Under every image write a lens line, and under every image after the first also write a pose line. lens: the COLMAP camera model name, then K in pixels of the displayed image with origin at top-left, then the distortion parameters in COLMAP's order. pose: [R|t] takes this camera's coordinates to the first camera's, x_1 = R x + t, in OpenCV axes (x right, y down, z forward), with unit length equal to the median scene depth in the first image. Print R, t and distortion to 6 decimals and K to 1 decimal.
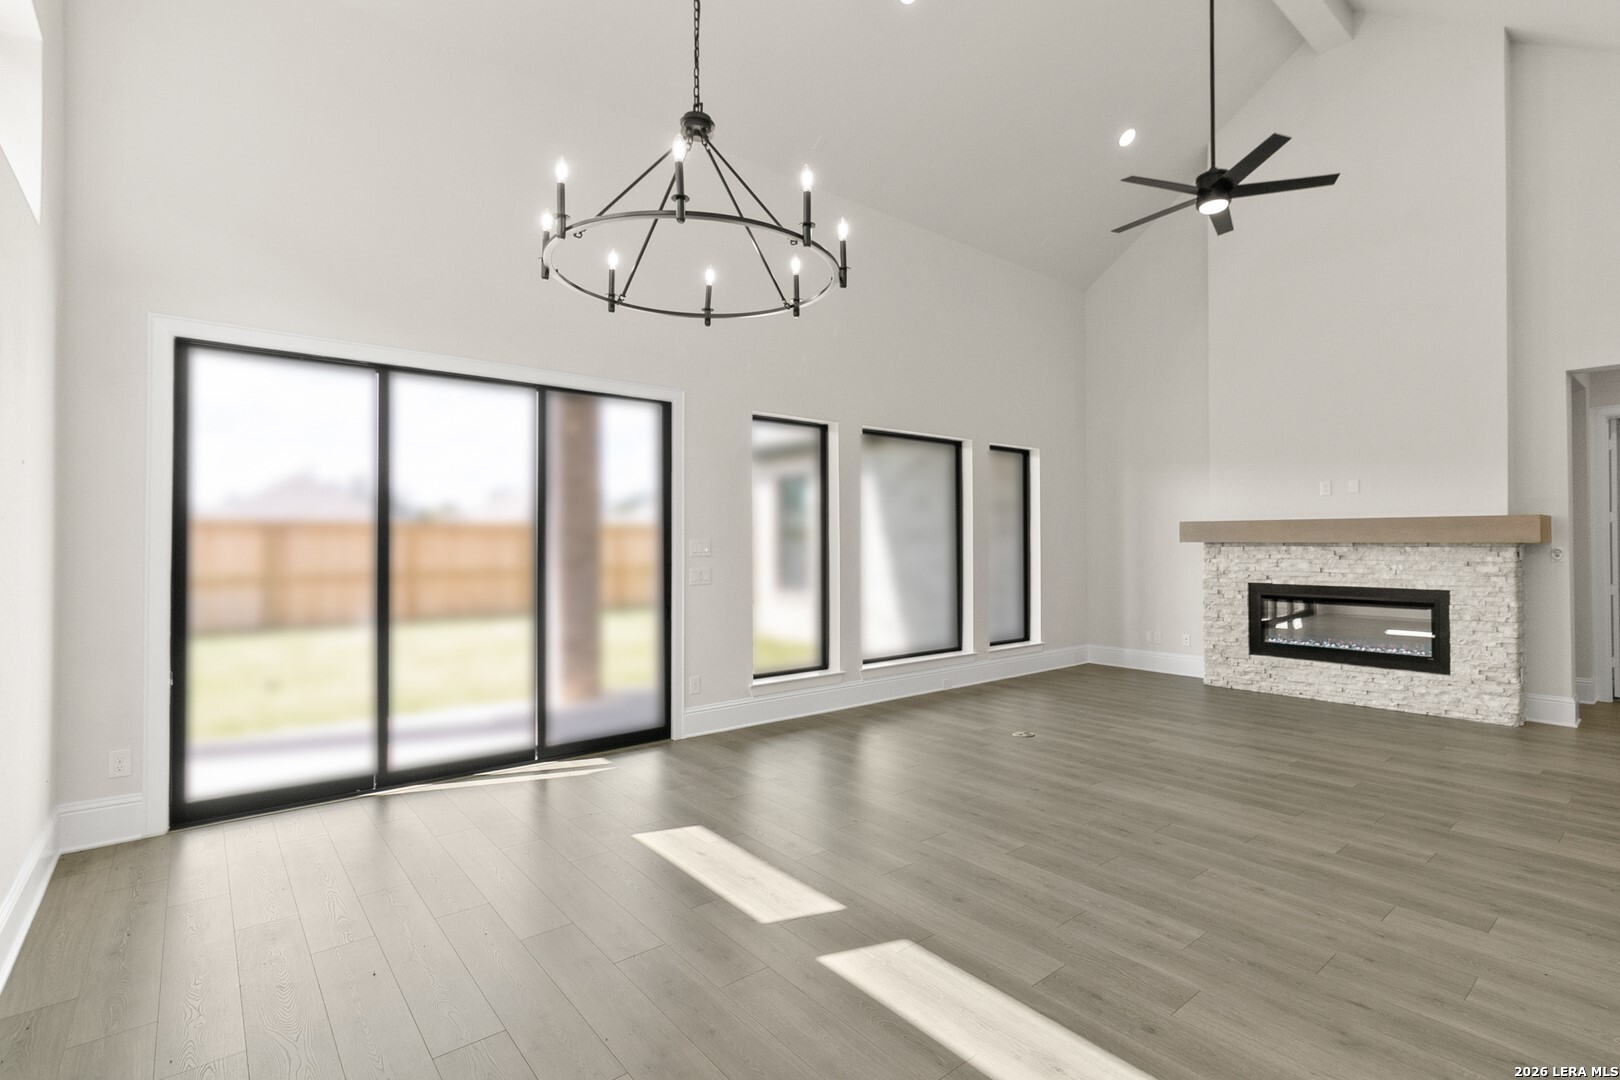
lens RADIAL K [[774.9, 0, 814.0], [0, 774.9, 542.7], [0, 0, 1]] dist [-0.001310, 0.000164]
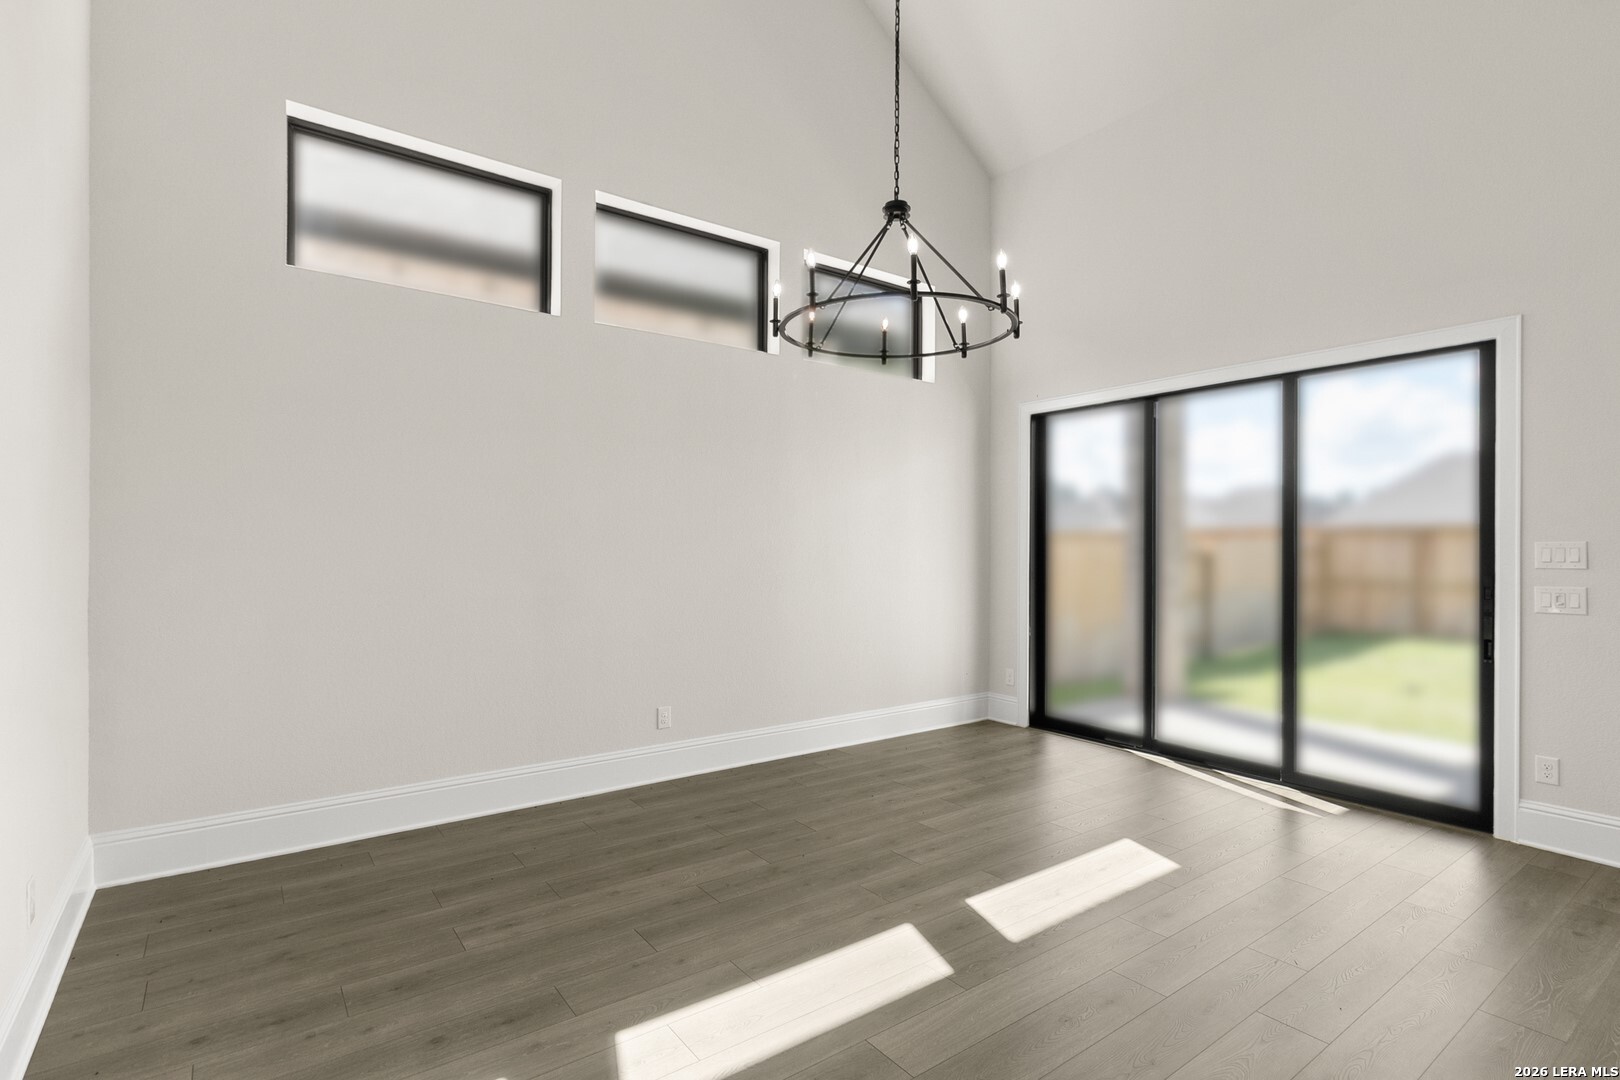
lens RADIAL K [[774.9, 0, 812.1], [0, 774.9, 538.2], [0, 0, 1]] dist [-0.001310, 0.000164]
pose [[-0.038097, -0.006798, -0.999251, 0.518967], [-0.008216, 0.999945, -0.006489, 0.002065], [0.999240, 0.007963, -0.038151, 0.427270]]
